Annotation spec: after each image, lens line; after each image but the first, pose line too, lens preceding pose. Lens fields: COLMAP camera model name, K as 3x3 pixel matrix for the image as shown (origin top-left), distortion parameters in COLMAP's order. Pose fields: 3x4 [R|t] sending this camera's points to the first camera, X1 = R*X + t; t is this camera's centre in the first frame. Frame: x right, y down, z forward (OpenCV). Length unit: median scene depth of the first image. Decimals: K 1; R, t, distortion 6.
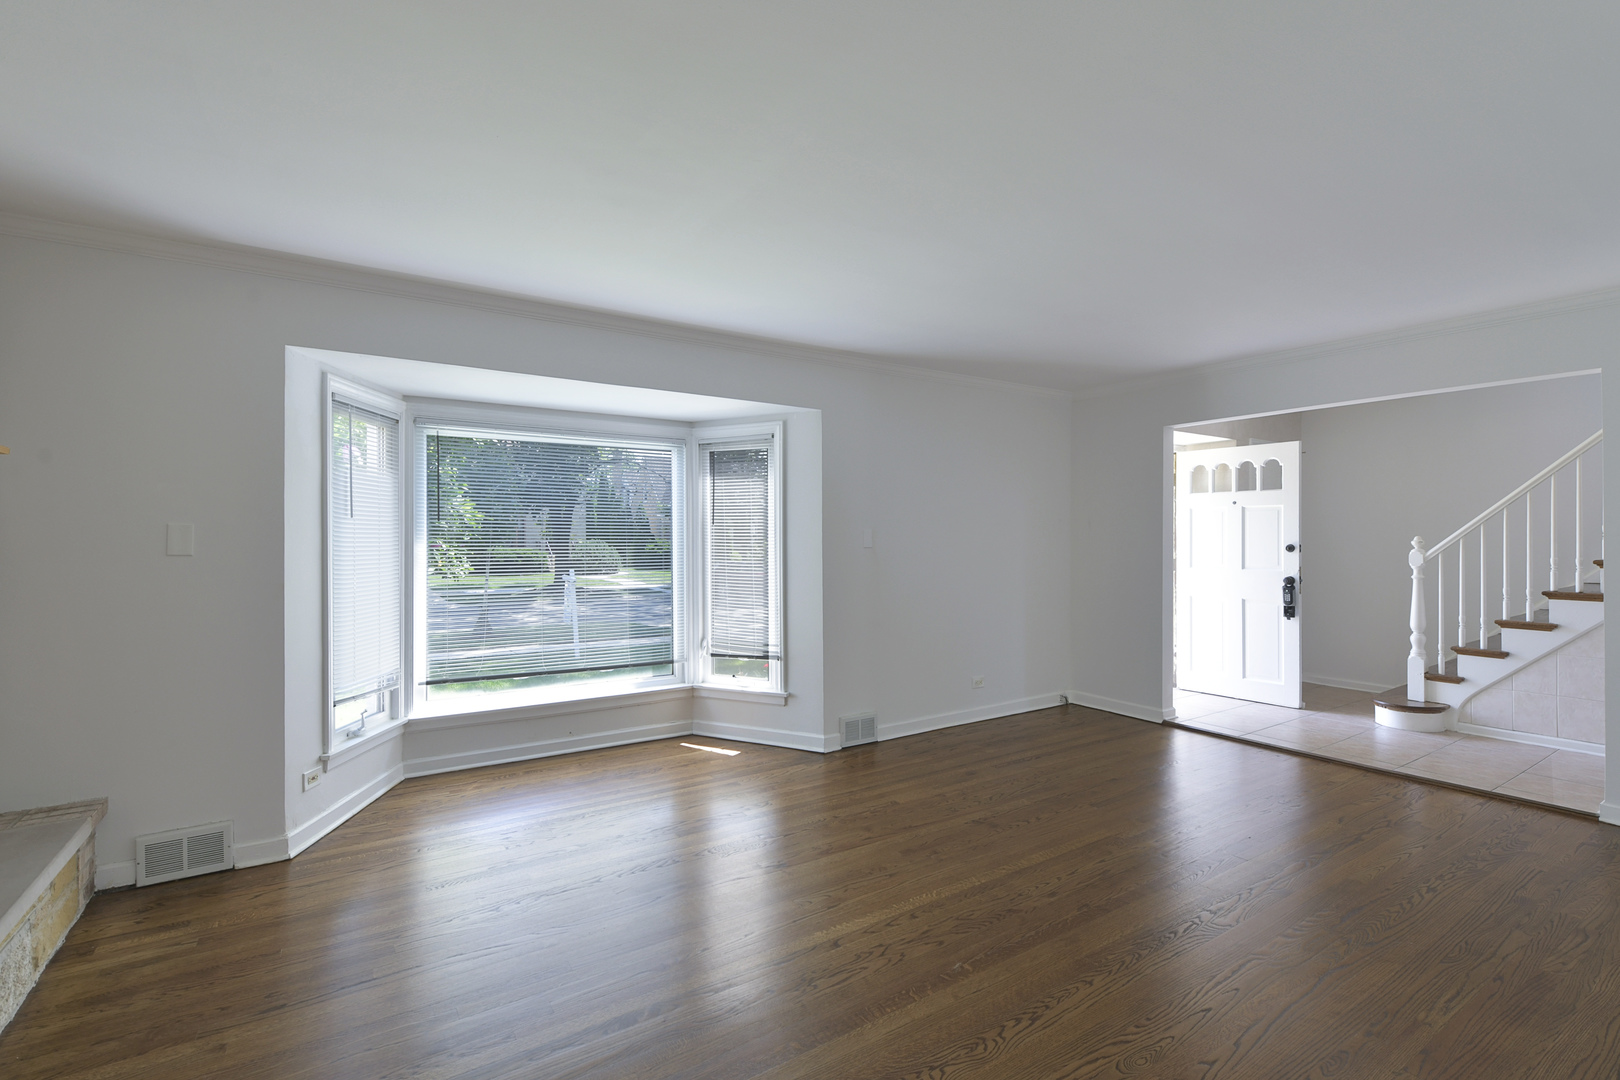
lens RADIAL K [[721.1, 0, 819.3], [0, 721.1, 542.6], [0, 0, 1]] dist [0.002242, -0.000032]
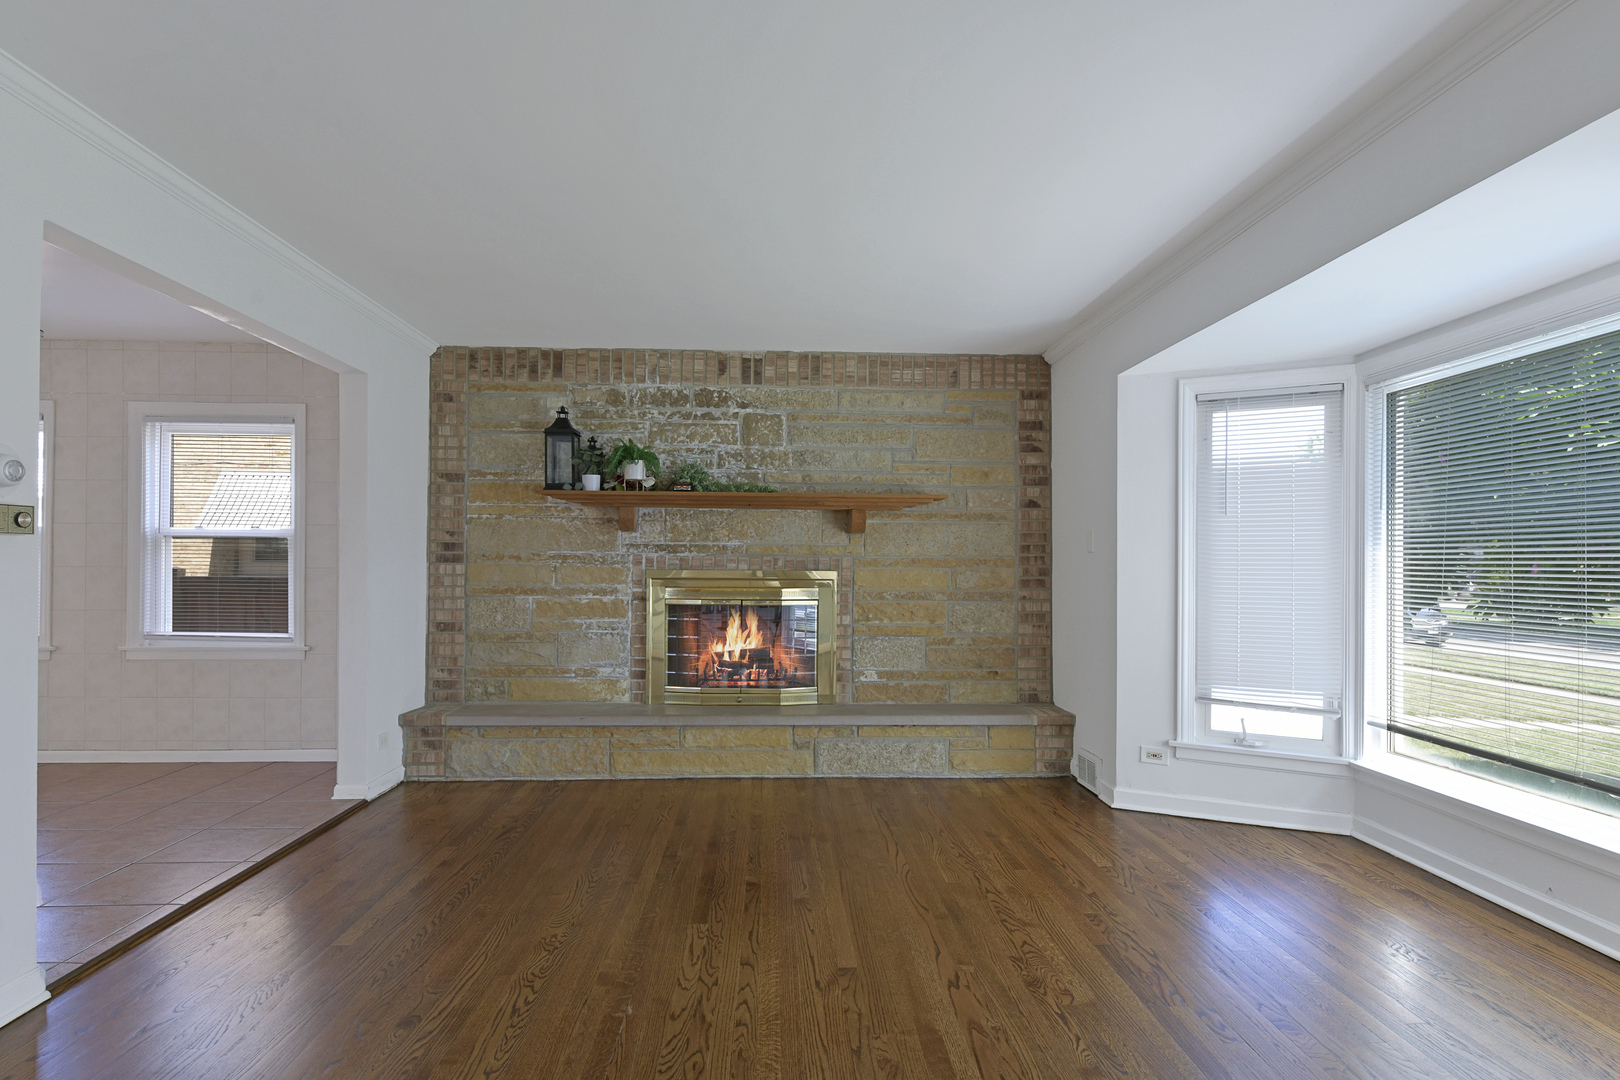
lens RADIAL K [[829.9, 0, 798.5], [0, 829.9, 565.5], [0, 0, 1]] dist [0.003573, 0.000192]
pose [[-0.516308, -0.002296, -0.856400, 0.608760], [-0.008143, 0.999964, 0.002228, 0.036134], [0.856364, 0.008124, -0.516309, 1.094075]]
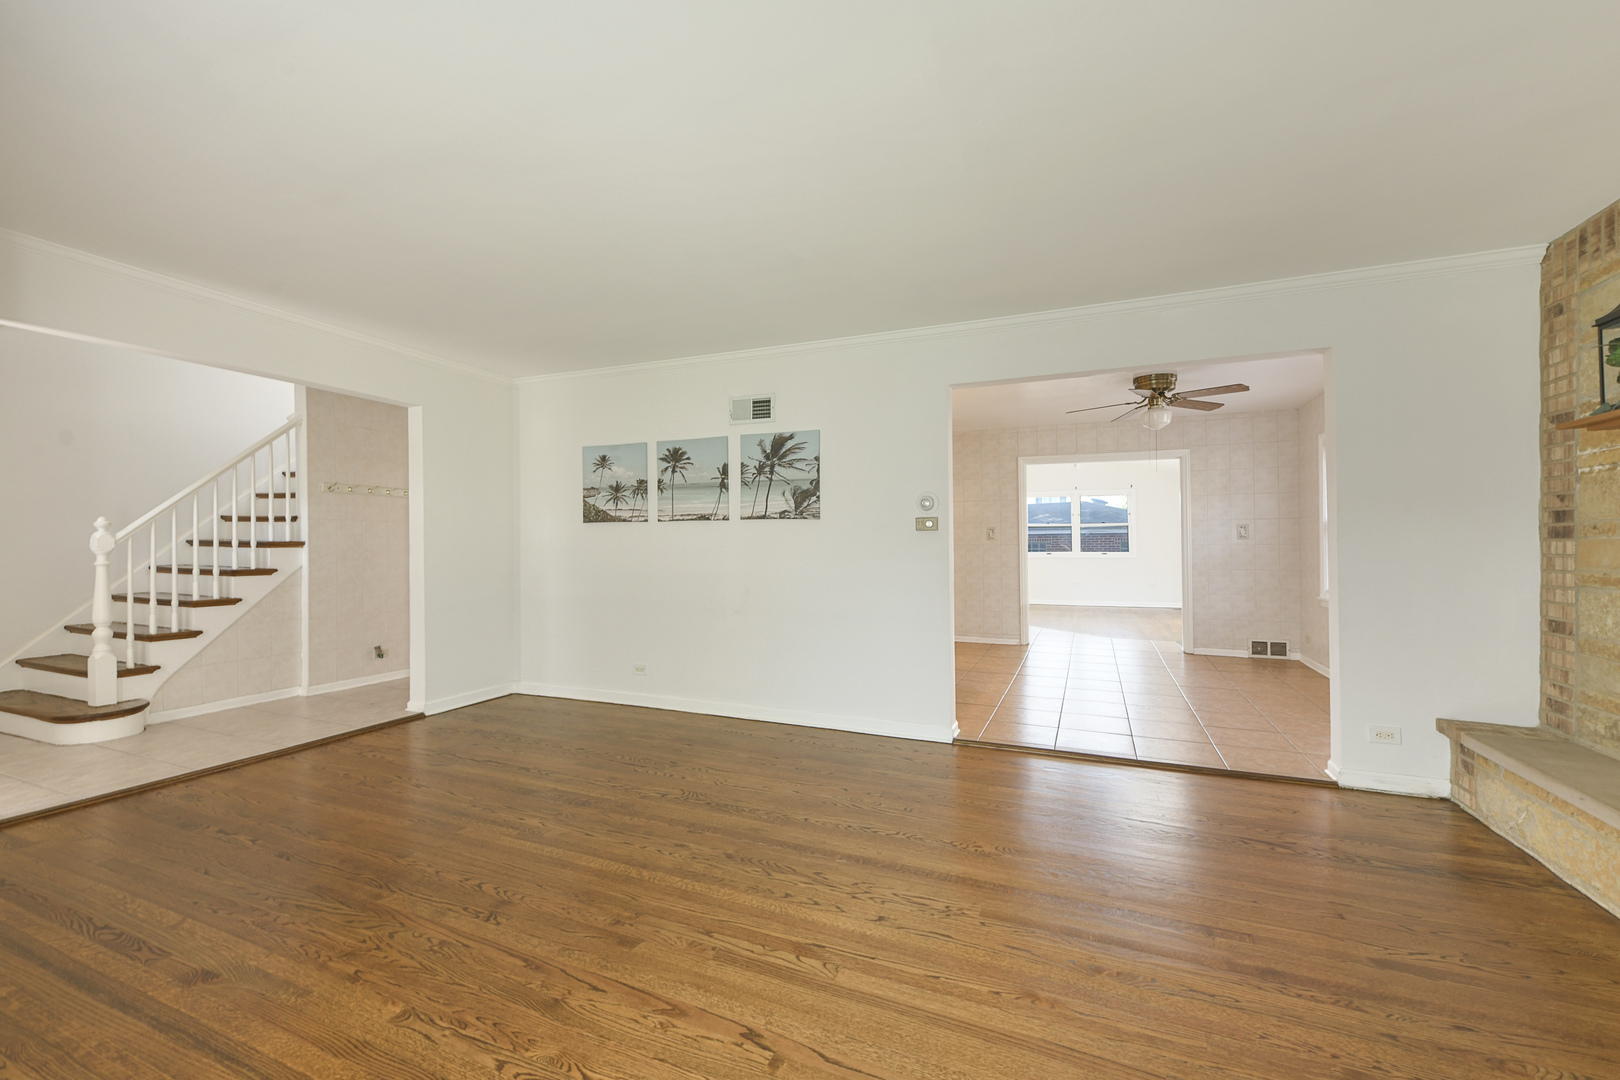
lens RADIAL K [[659.4, 0, 810.0], [0, 659.4, 540.0], [0, 0, 1]] dist [0.003732, 0.000254]
pose [[-0.551516, 0.007144, 0.834134, -0.452053], [0.005052, 0.999974, -0.005224, 0.040983], [-0.834149, 0.001333, -0.551537, 1.071348]]
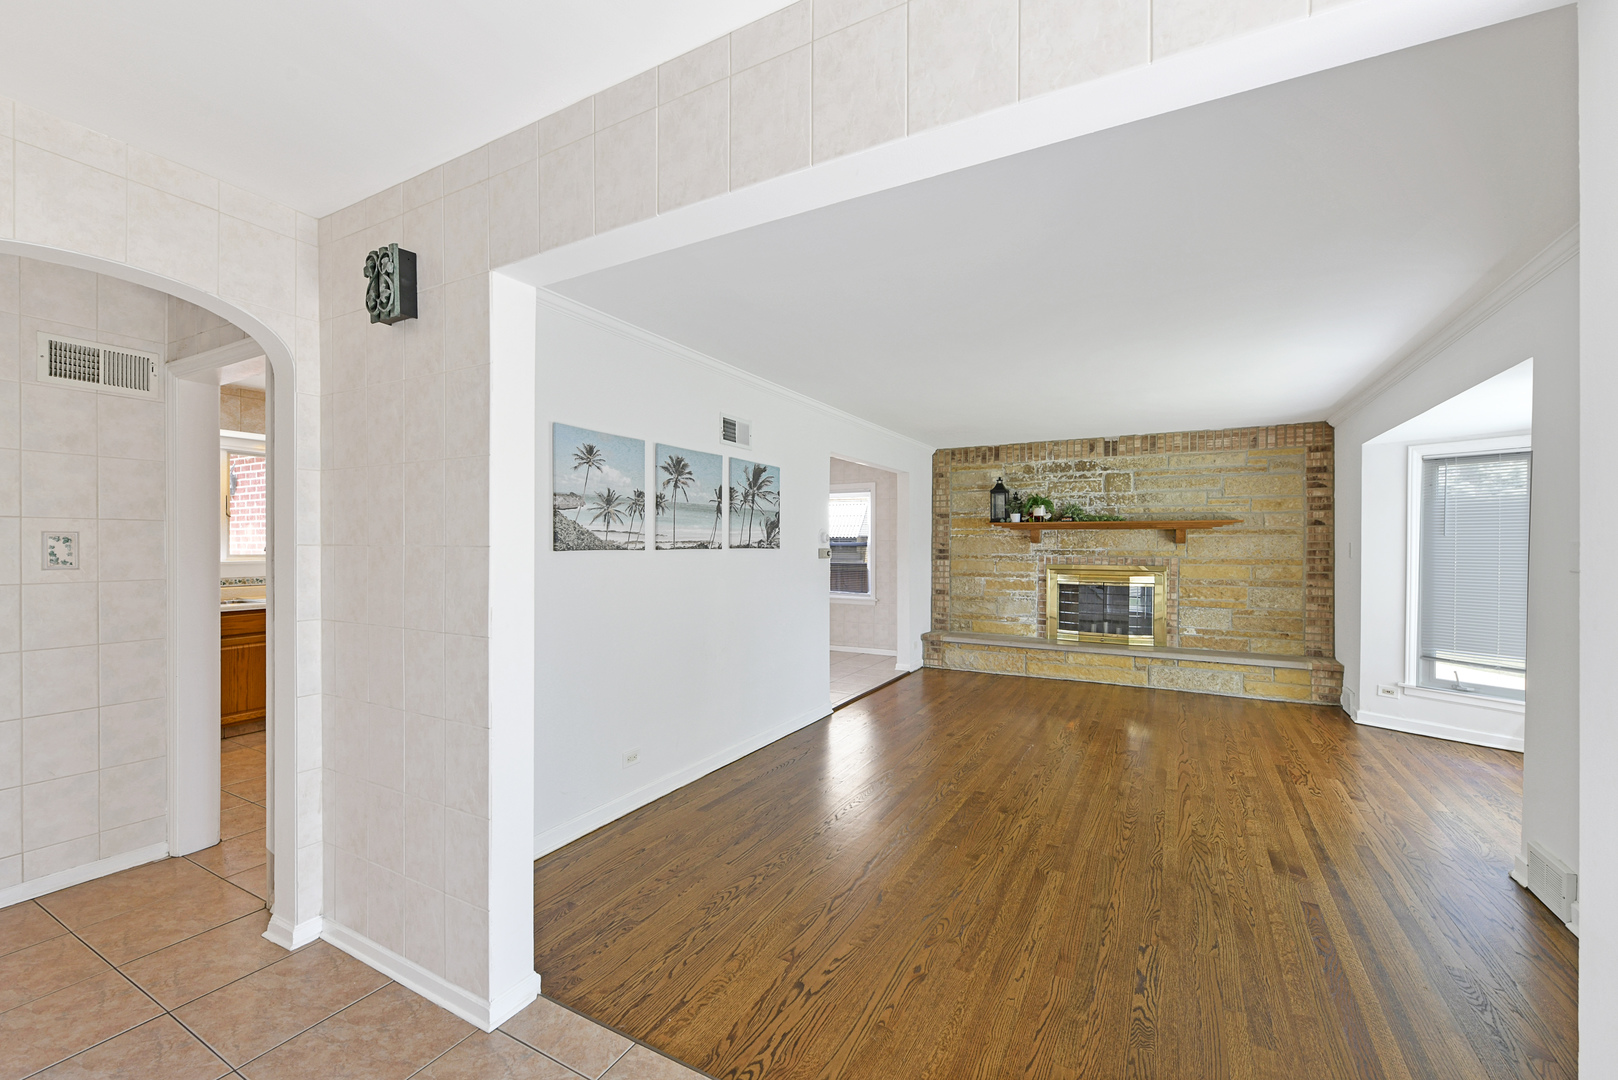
lens RADIAL K [[665.1, 0, 808.5], [0, 665.1, 544.3], [0, 0, 1]] dist [-0.000775, -0.000237]
pose [[-0.884248, -0.000694, -0.467016, 1.130922], [-0.003659, 0.999978, 0.005442, -0.020668], [0.467002, 0.006521, -0.884232, 1.605693]]
